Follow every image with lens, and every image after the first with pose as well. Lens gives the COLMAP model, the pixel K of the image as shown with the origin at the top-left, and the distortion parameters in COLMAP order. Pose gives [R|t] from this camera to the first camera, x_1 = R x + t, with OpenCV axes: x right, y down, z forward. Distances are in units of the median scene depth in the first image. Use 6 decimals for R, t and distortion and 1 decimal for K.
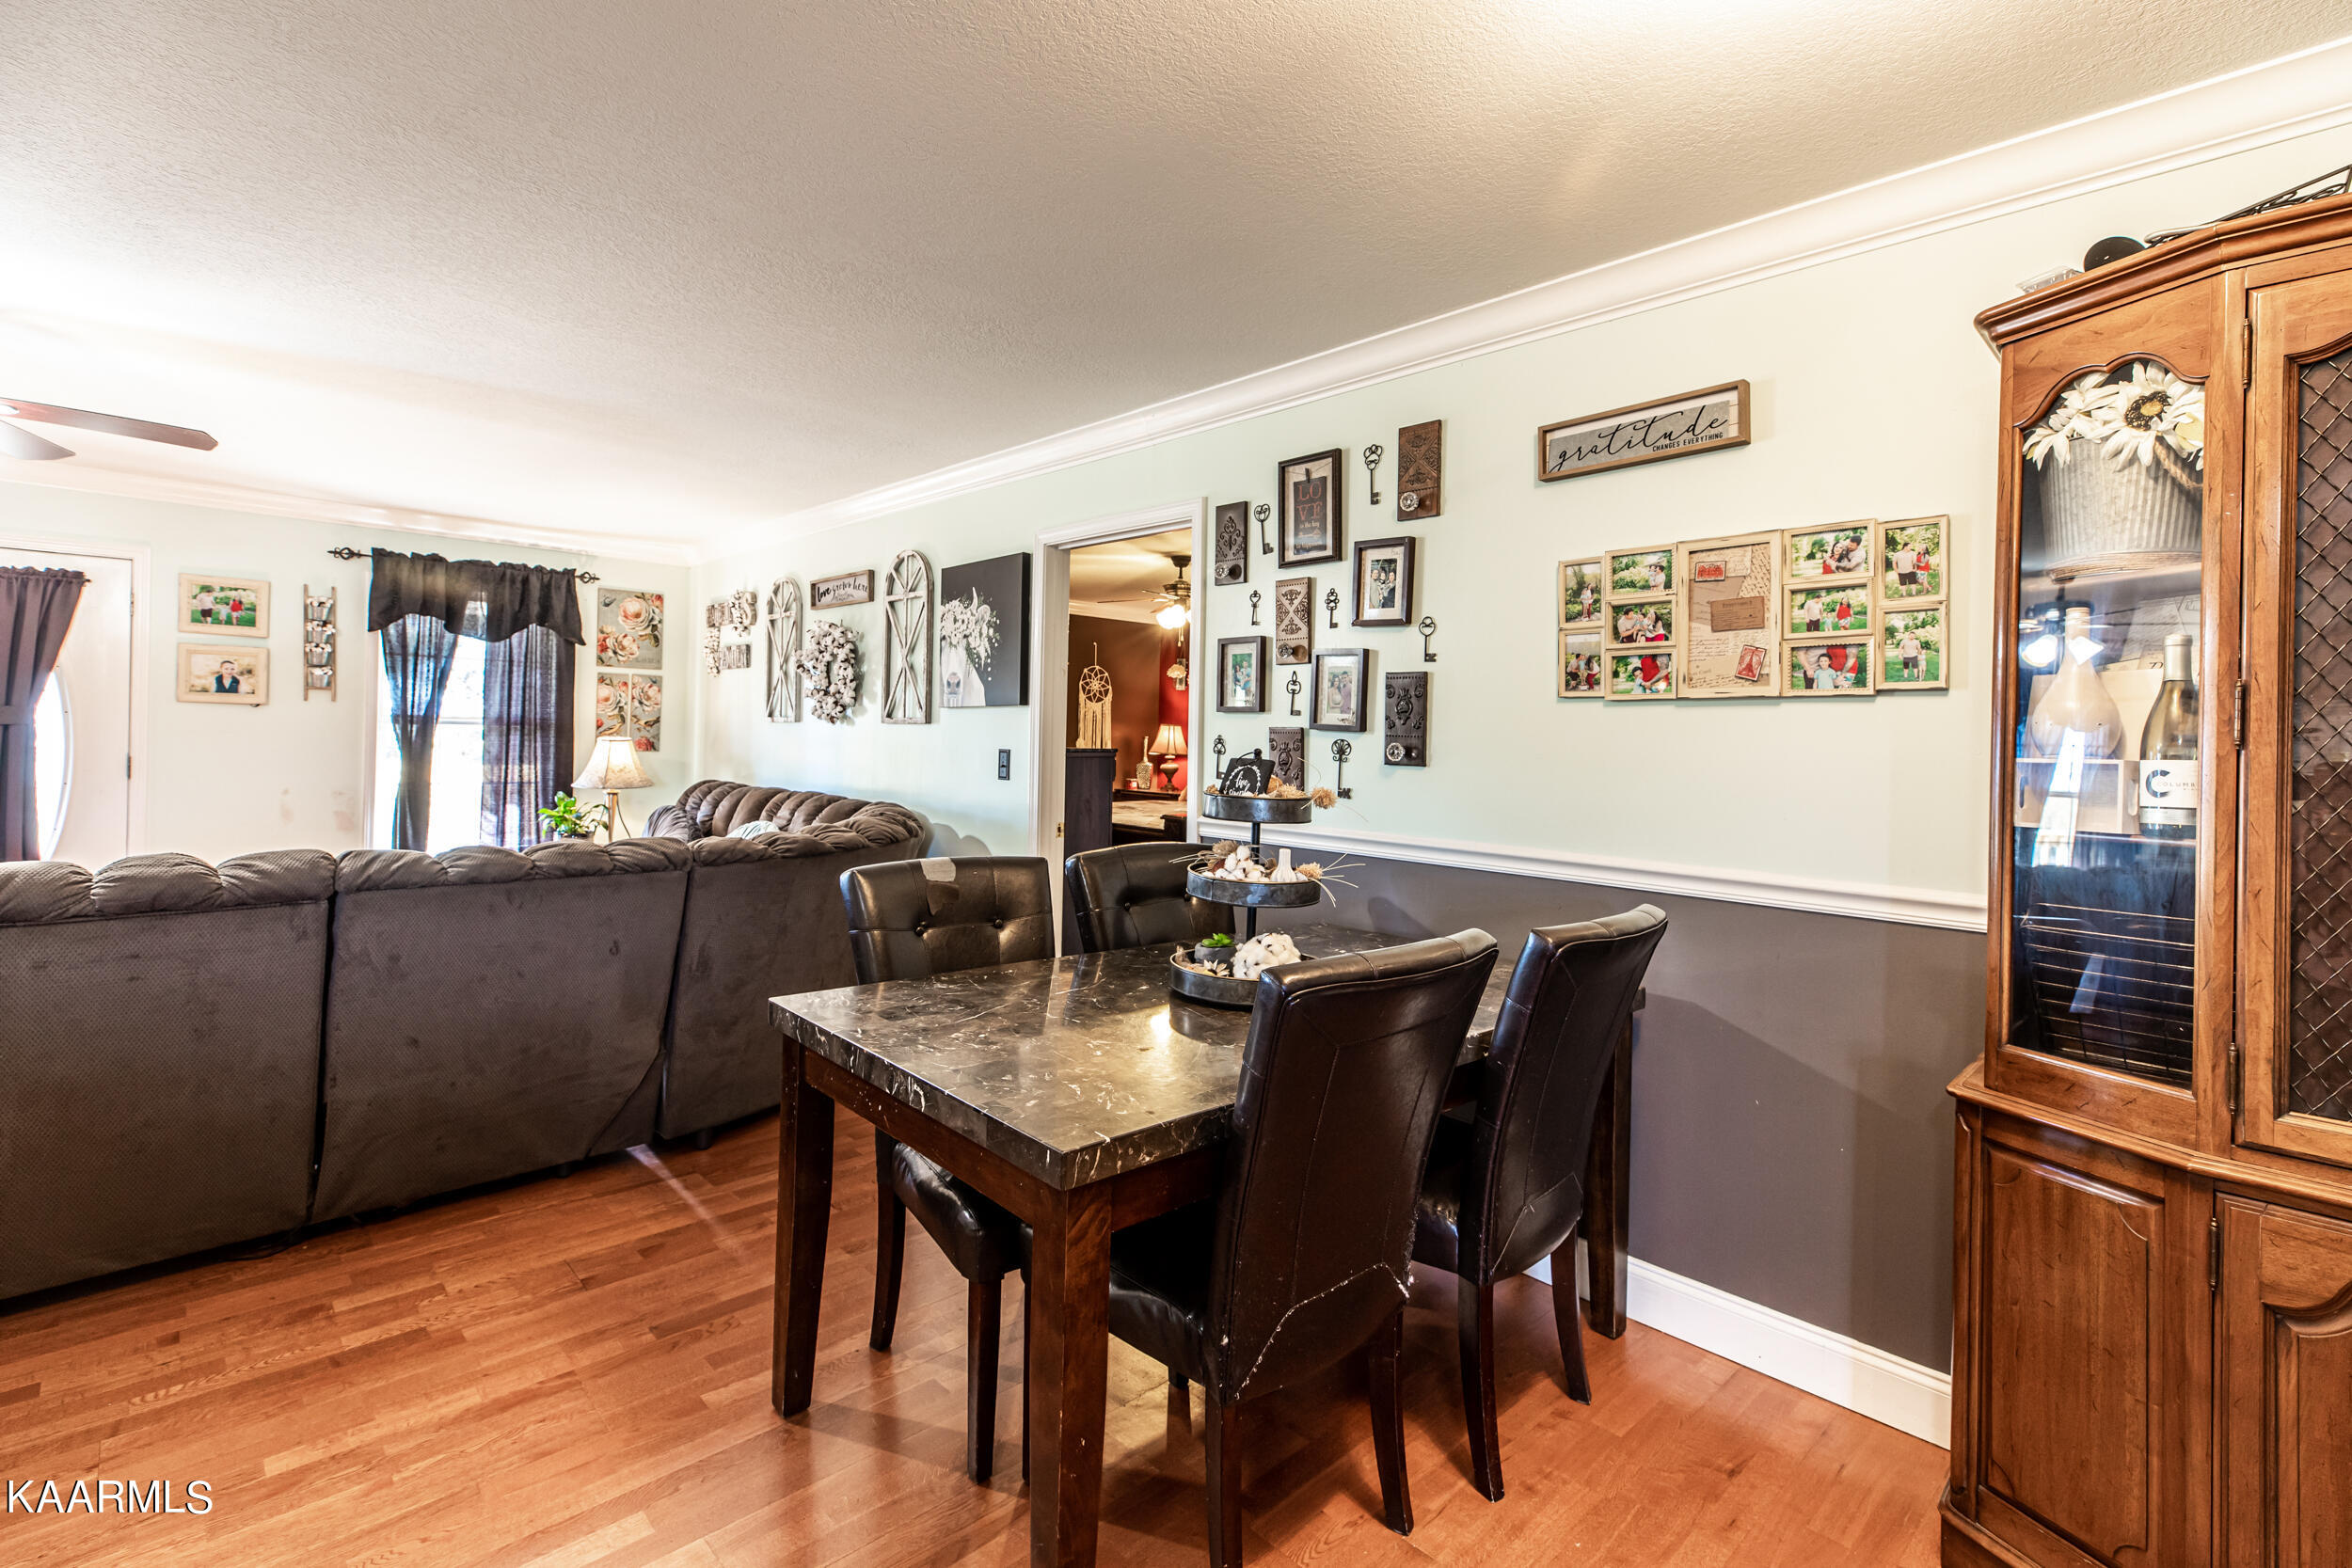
lens RADIAL K [[1076.1, 0, 1153.6], [0, 1076.1, 731.0], [0, 0, 1]] dist [0.003876, 0.001554]
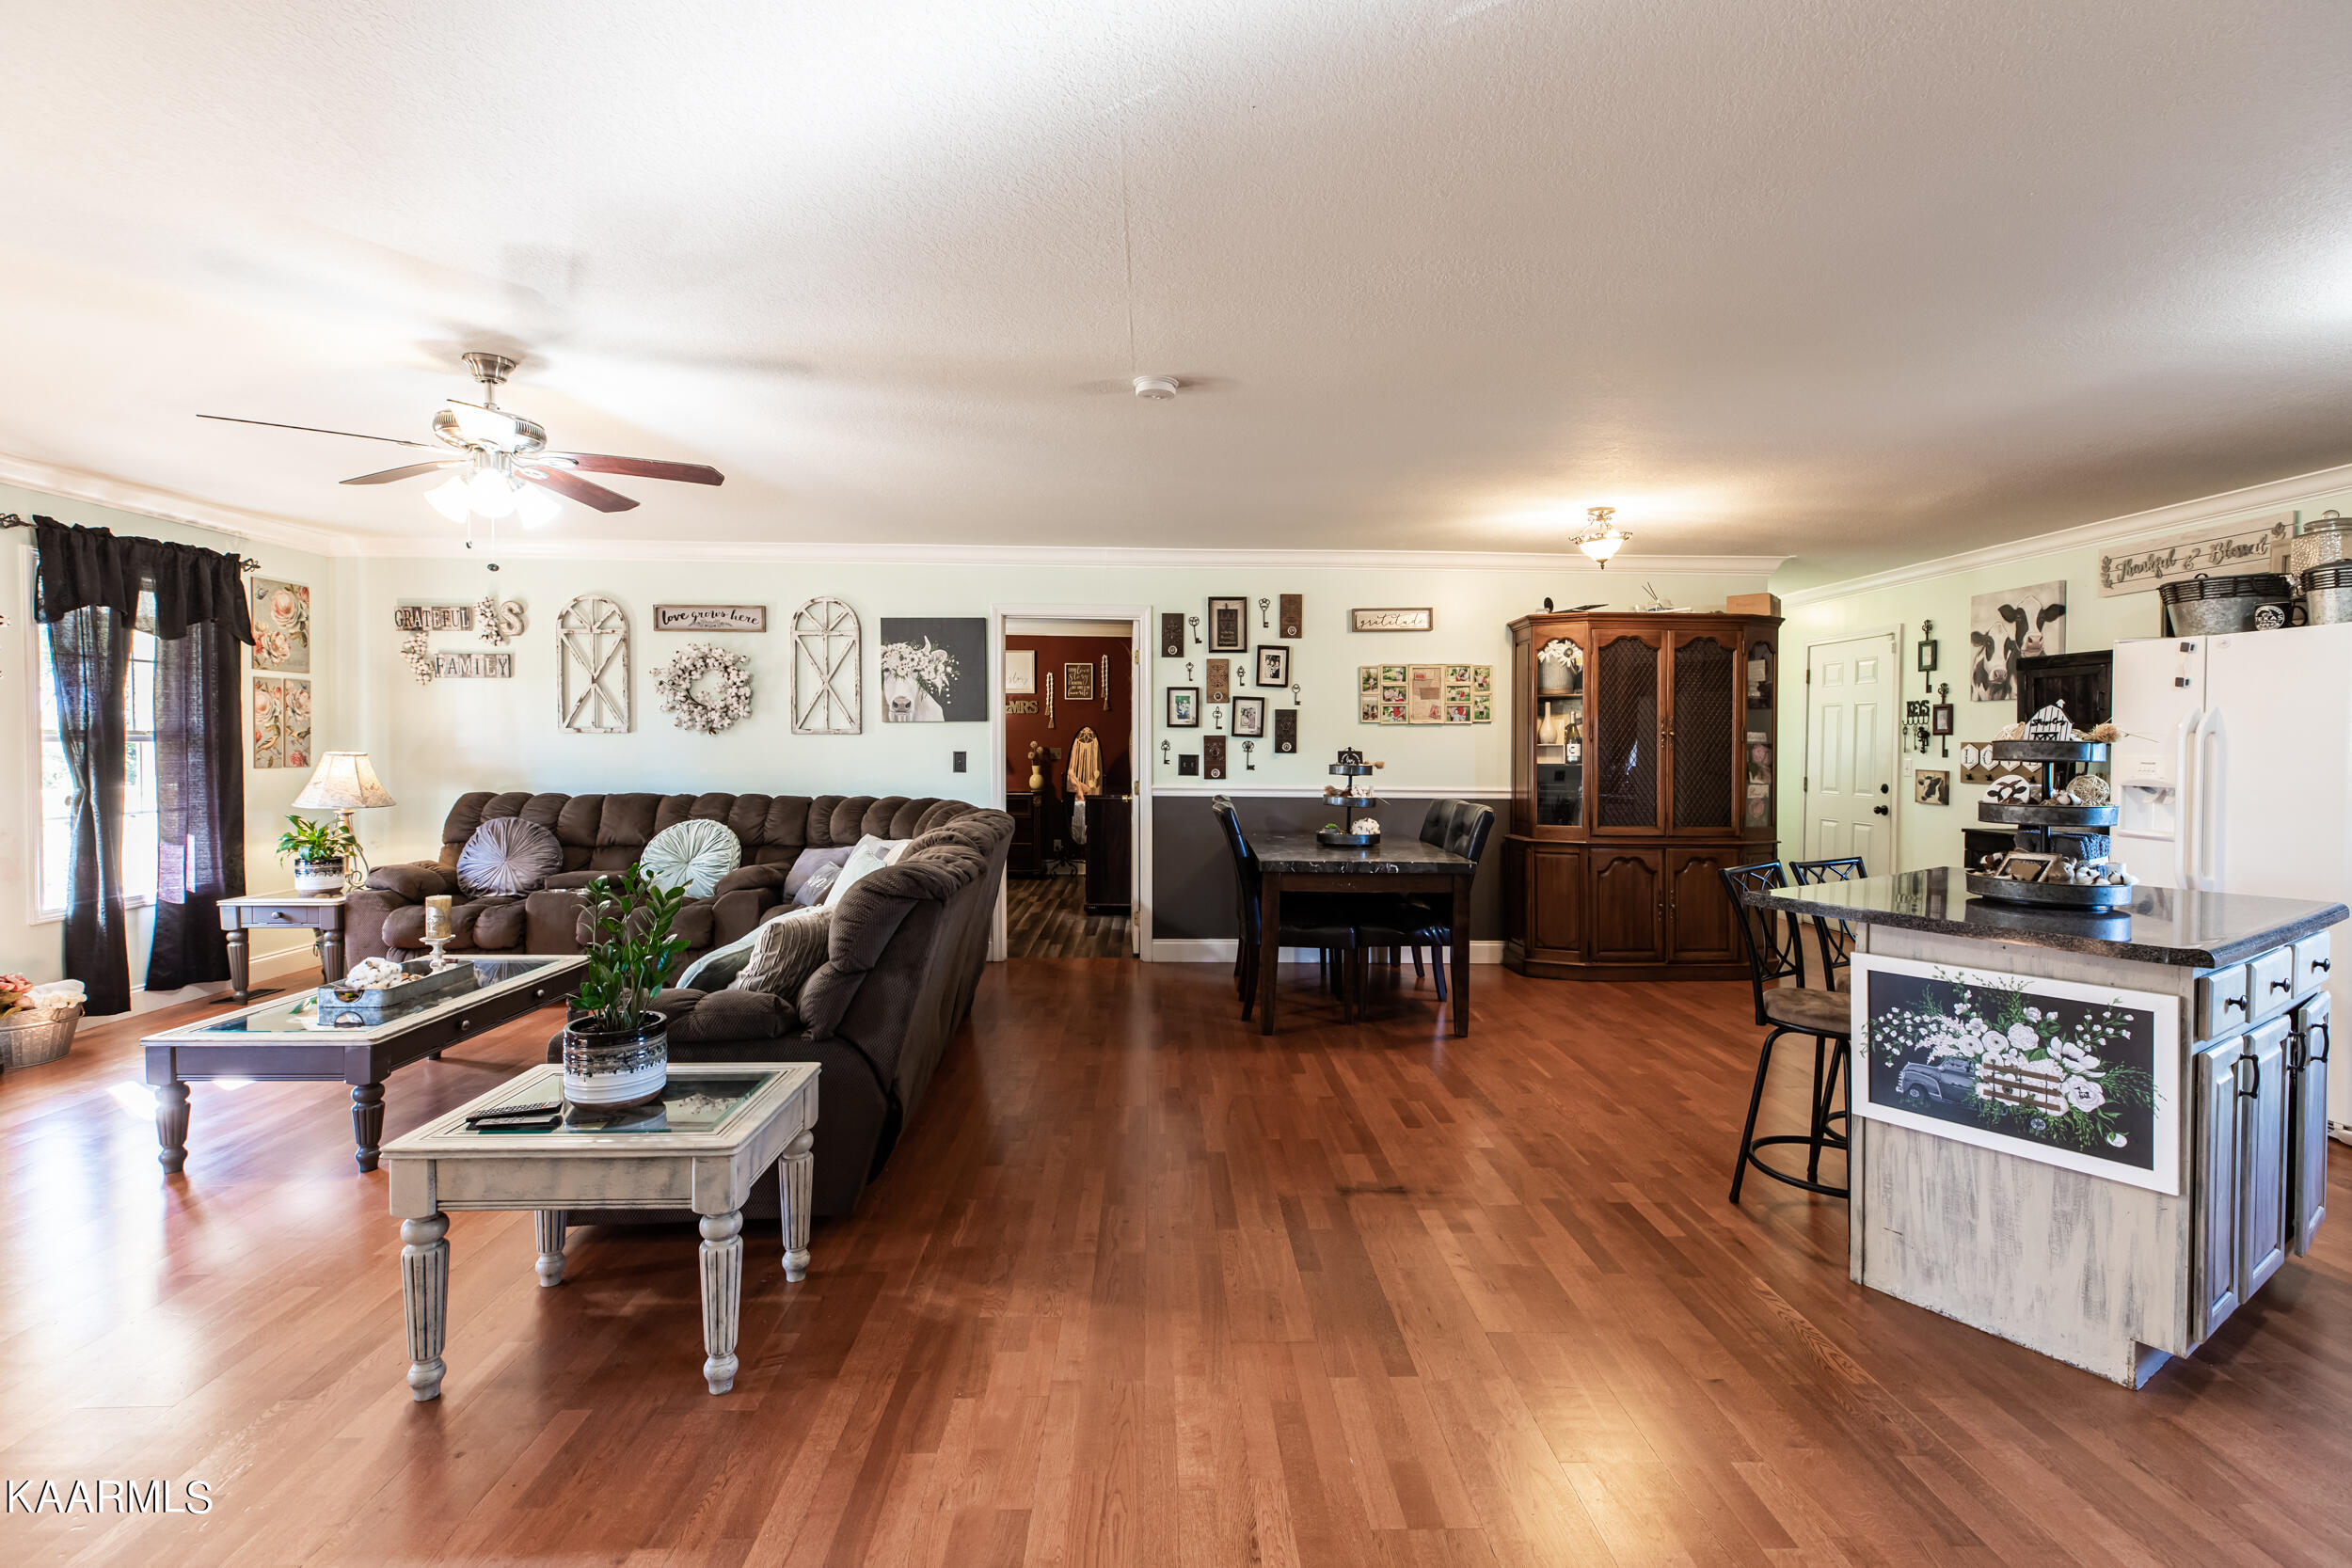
lens RADIAL K [[1076.1, 0, 1184.9], [0, 1076.1, 764.0], [0, 0, 1]] dist [0.003876, 0.001554]
pose [[0.657684, -0.035420, 0.752461, -1.386831], [0.005702, 0.999099, 0.042047, -0.034129], [-0.753272, -0.023363, 0.657294, -0.238603]]
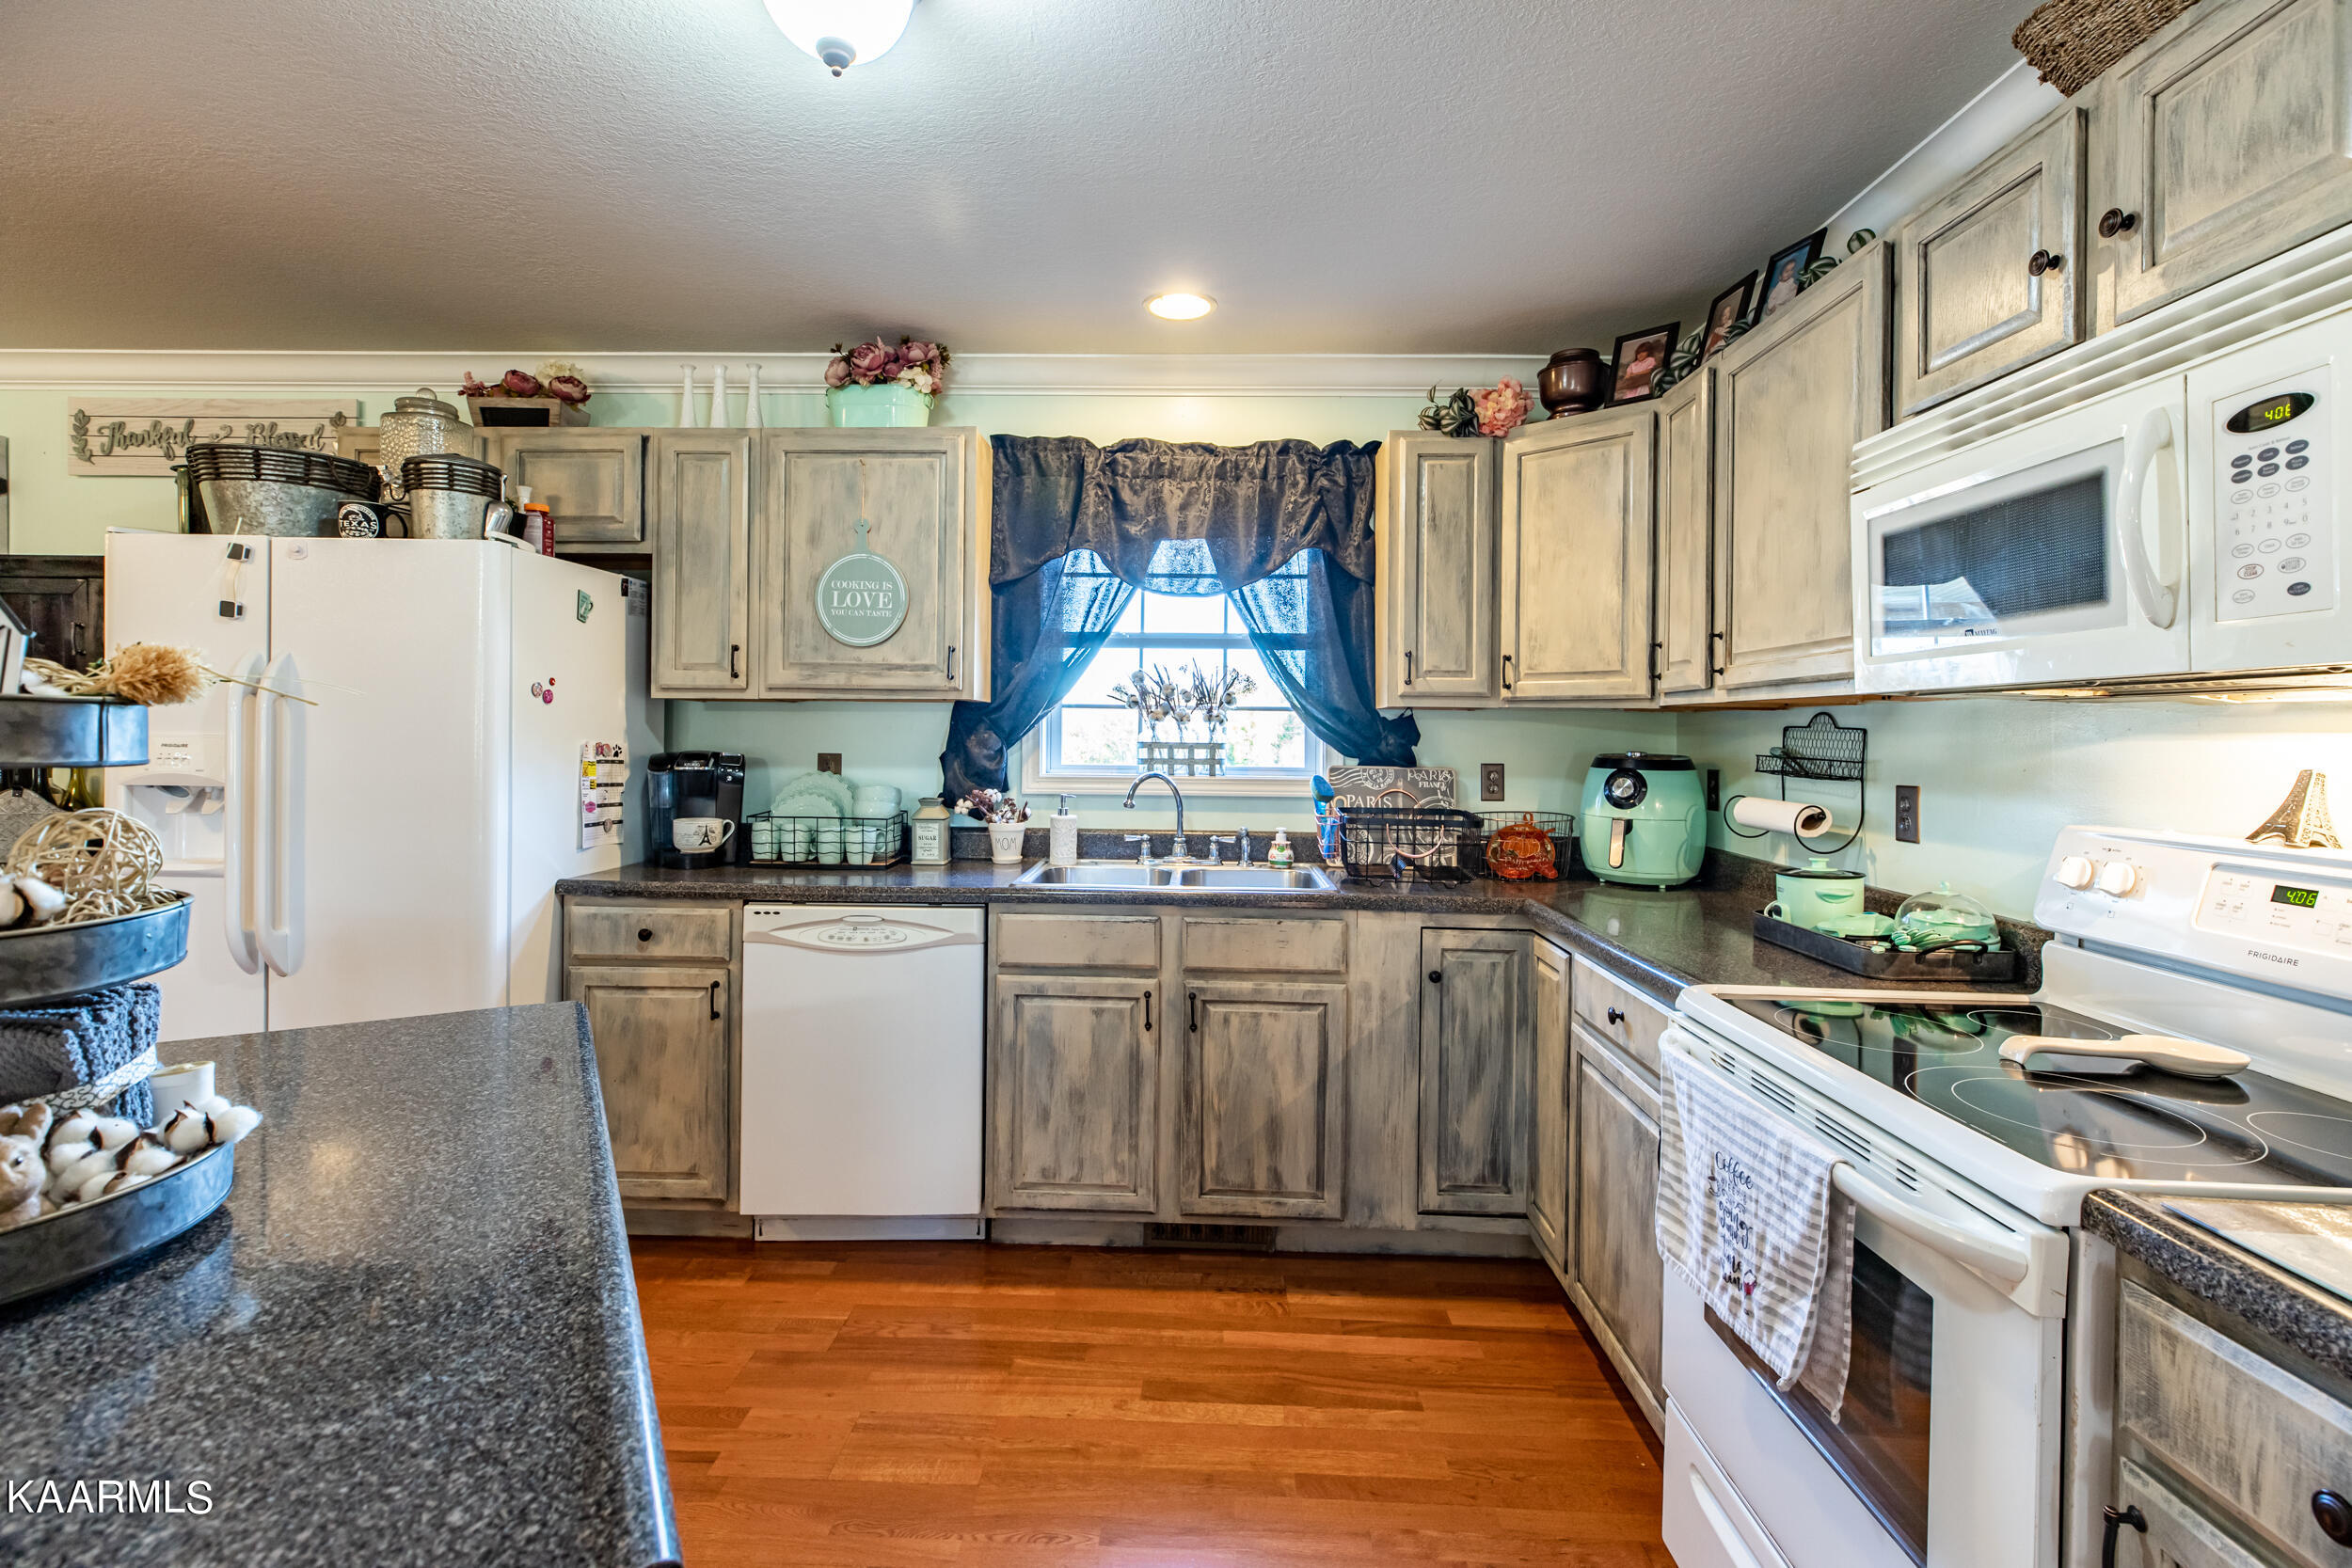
lens RADIAL K [[1076.1, 0, 1171.7], [0, 1076.1, 731.4], [0, 0, 1]] dist [0.003876, 0.001554]
pose [[-0.705979, -0.033021, 0.707462, -0.674823], [-0.032696, 0.999367, 0.014019, -0.016918], [-0.707477, -0.013234, -0.706612, -0.216502]]
